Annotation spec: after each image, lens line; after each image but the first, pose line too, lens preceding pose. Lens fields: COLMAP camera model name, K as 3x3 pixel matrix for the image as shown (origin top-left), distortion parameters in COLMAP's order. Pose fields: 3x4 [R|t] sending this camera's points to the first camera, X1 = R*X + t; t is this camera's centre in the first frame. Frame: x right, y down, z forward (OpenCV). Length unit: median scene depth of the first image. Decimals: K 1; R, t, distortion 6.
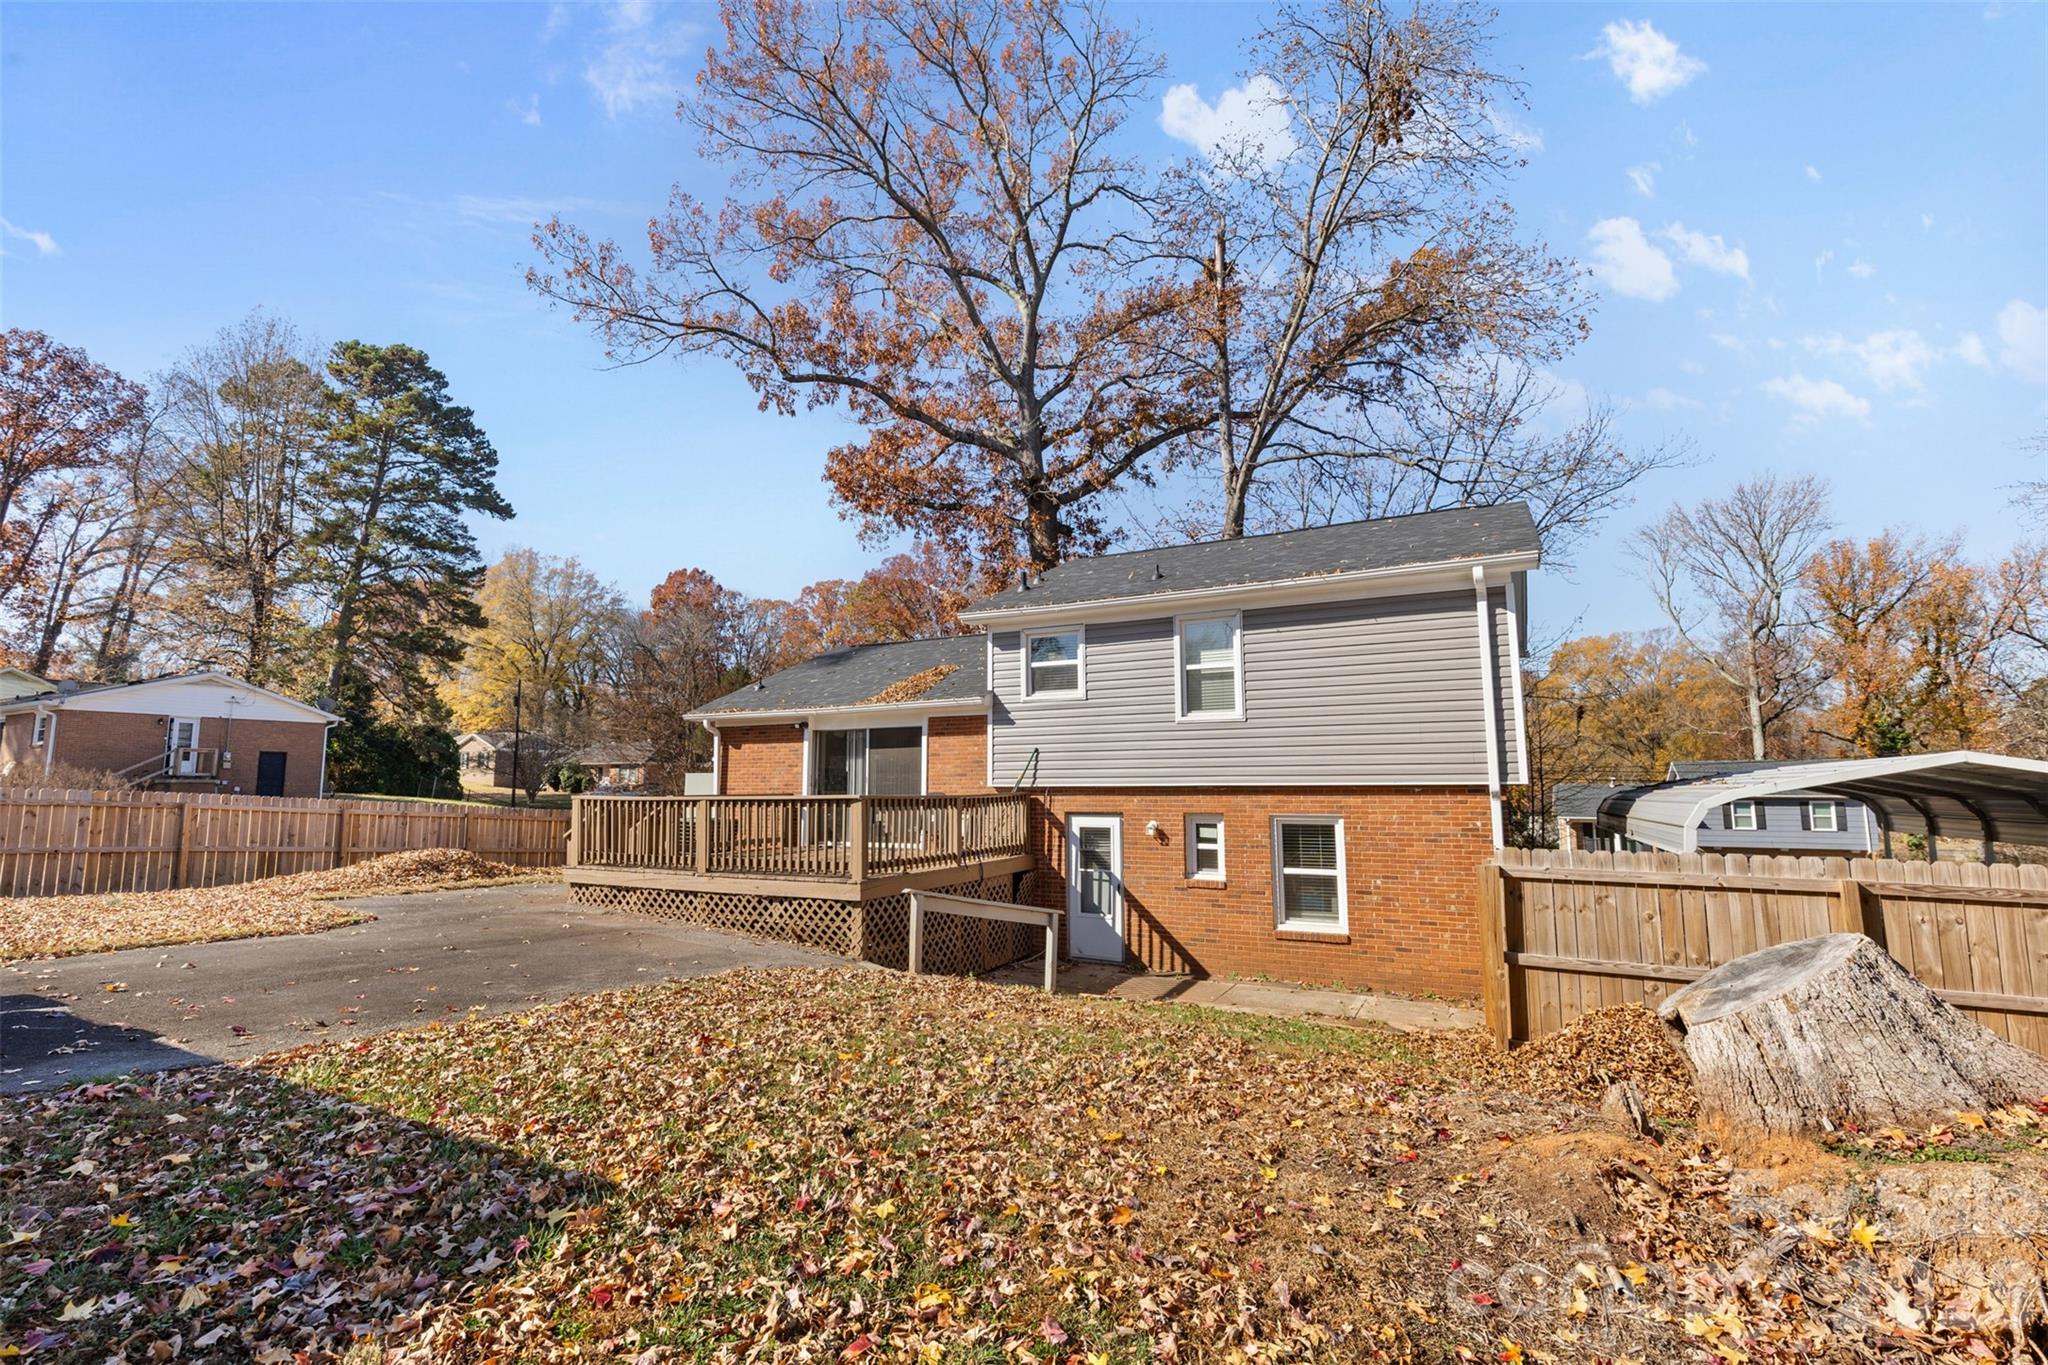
lens RADIAL K [[901.7, 0, 1036.4], [0, 901.7, 686.1], [0, 0, 1]] dist [0.001573, 0.000073]
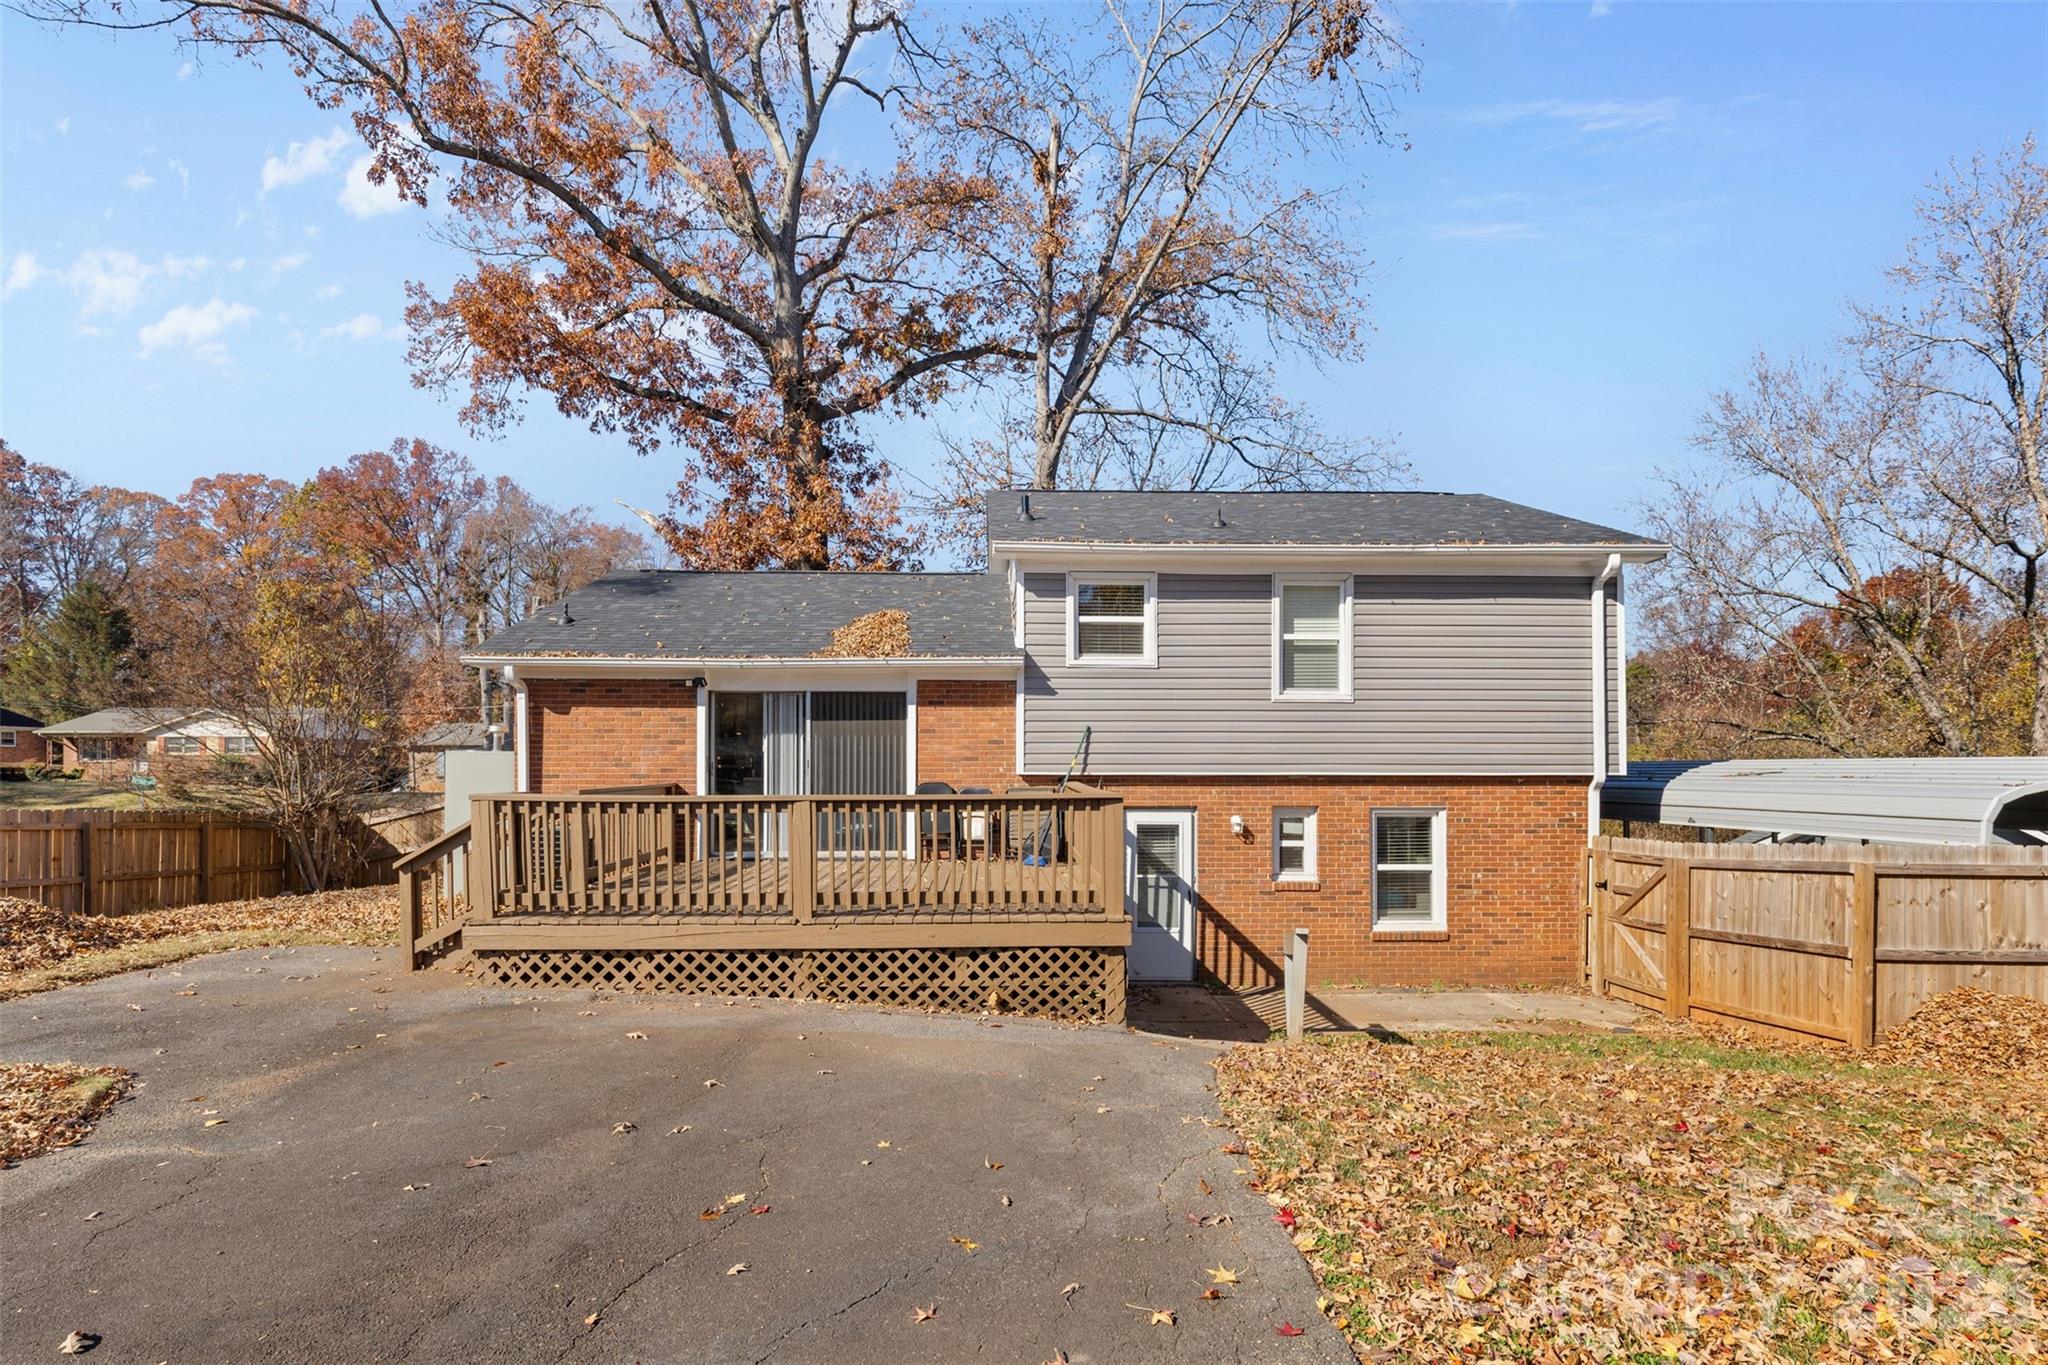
lens RADIAL K [[941.4, 0, 1019.8], [0, 941.4, 762.7], [0, 0, 1]] dist [0.002207, 0.000229]
pose [[0.877417, 0.005559, 0.479696, -0.466325], [-0.058362, 0.993743, 0.095234, 0.026888], [-0.476165, -0.111556, 0.872251, 0.323636]]
